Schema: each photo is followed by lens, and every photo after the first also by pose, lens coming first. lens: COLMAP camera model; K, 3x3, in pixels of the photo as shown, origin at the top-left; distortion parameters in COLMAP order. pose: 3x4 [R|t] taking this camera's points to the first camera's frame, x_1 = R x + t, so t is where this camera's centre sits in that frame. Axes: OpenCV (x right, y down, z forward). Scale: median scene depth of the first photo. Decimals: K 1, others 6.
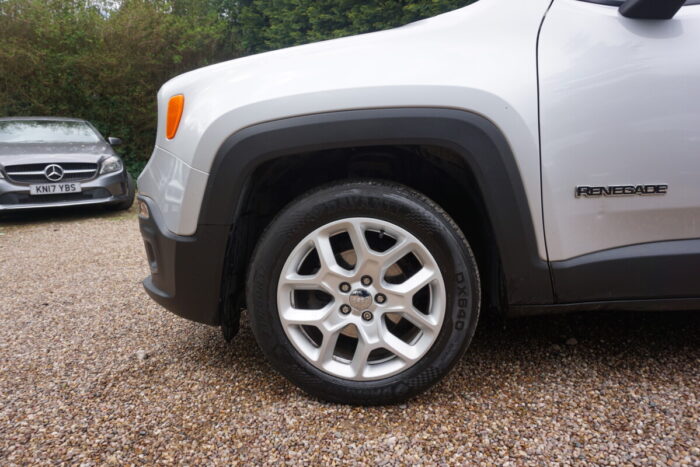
lens RADIAL K [[468.3, 0, 348.8], [0, 468.3, 237.7], [0, 0, 1]] dist [-0.042818, 0.029914]
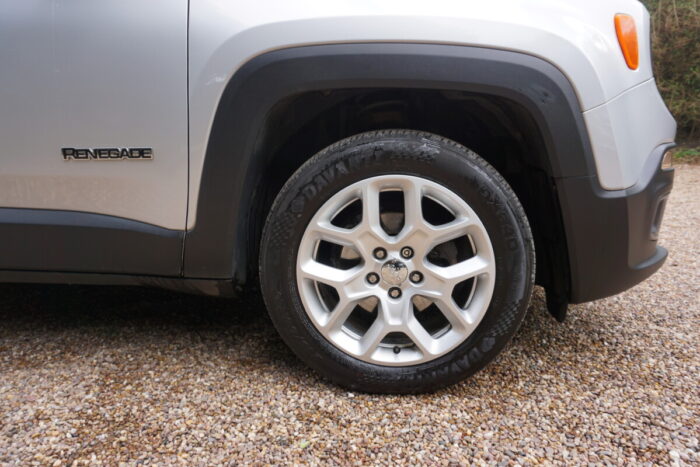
lens RADIAL K [[468.3, 0, 353.6], [0, 468.3, 235.5], [0, 0, 1]] dist [-0.042818, 0.029914]
pose [[0.959783, 0.271865, 0.070036, -0.123111], [-0.275780, 0.959706, 0.053939, 0.041969], [-0.052550, -0.071085, 0.996085, 0.157996]]
